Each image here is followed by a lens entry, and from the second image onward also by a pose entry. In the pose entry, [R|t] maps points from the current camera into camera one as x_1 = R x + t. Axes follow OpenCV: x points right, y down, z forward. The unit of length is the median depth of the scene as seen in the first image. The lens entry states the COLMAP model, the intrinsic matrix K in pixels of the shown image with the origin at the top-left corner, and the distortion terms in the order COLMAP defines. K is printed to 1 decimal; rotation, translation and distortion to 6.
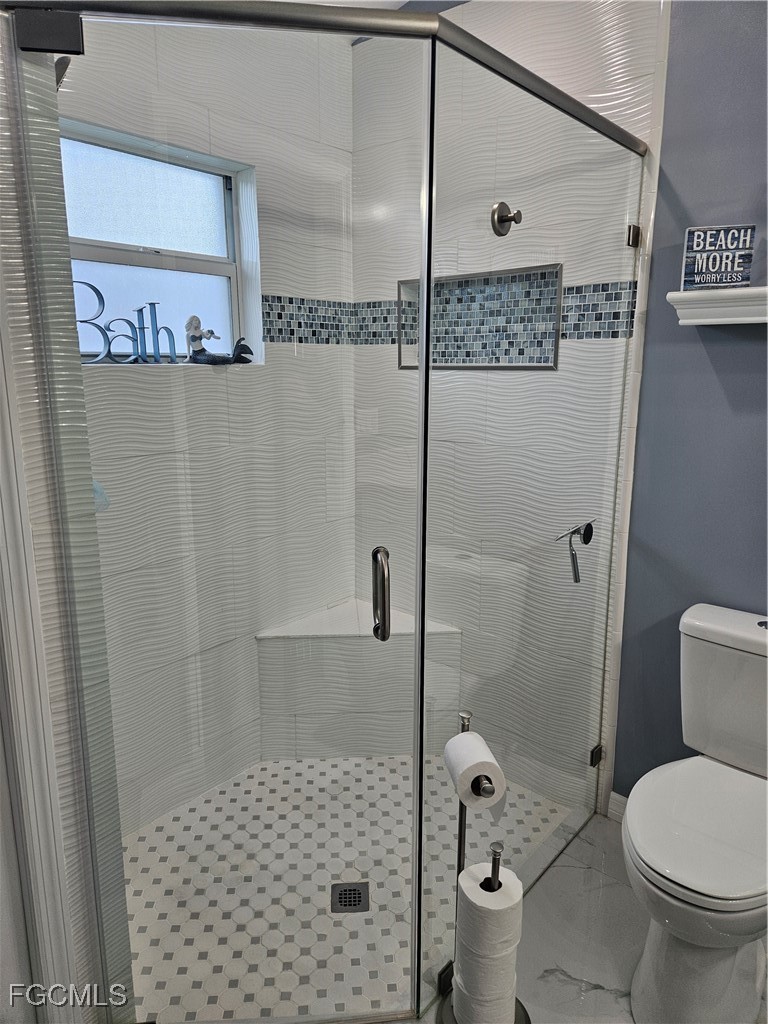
lens RADIAL K [[682.5, 0, 383.2], [0, 682.5, 502.0], [0, 0, 1]] dist [0.082092, -0.082103]
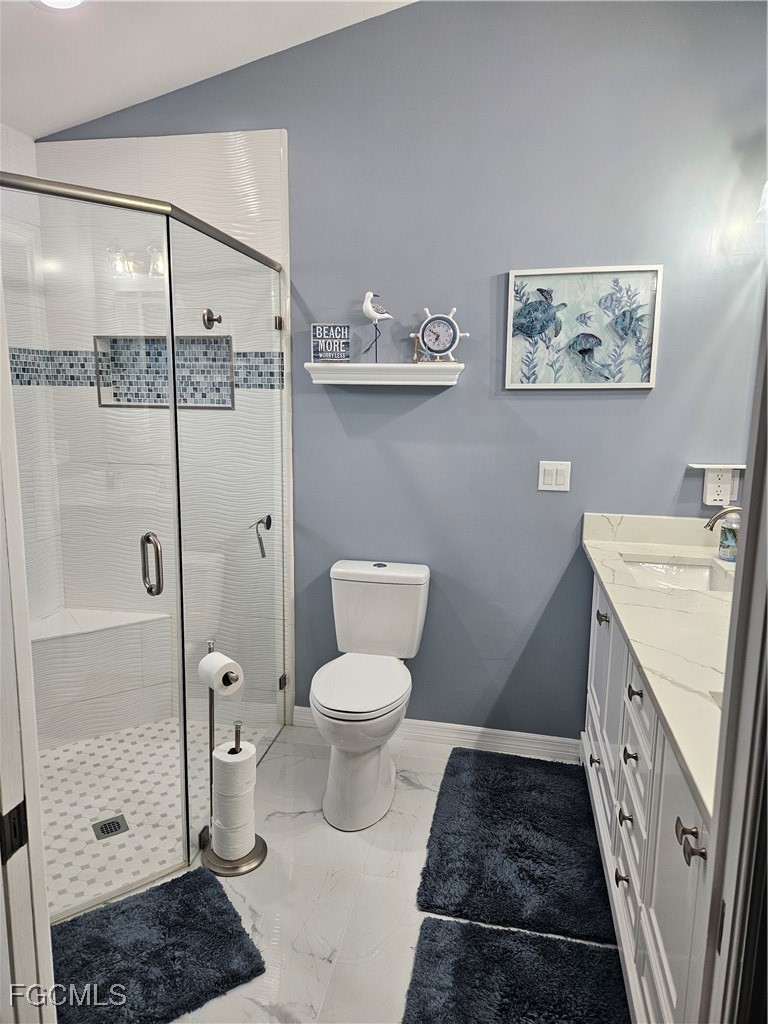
lens RADIAL K [[682.5, 0, 383.2], [0, 682.5, 502.0], [0, 0, 1]] dist [0.082092, -0.082103]
pose [[0.864492, -0.071550, 0.497528, -0.199854], [0.091382, 0.995694, -0.015592, 0.045750], [-0.494270, 0.058944, 0.867308, -0.361621]]
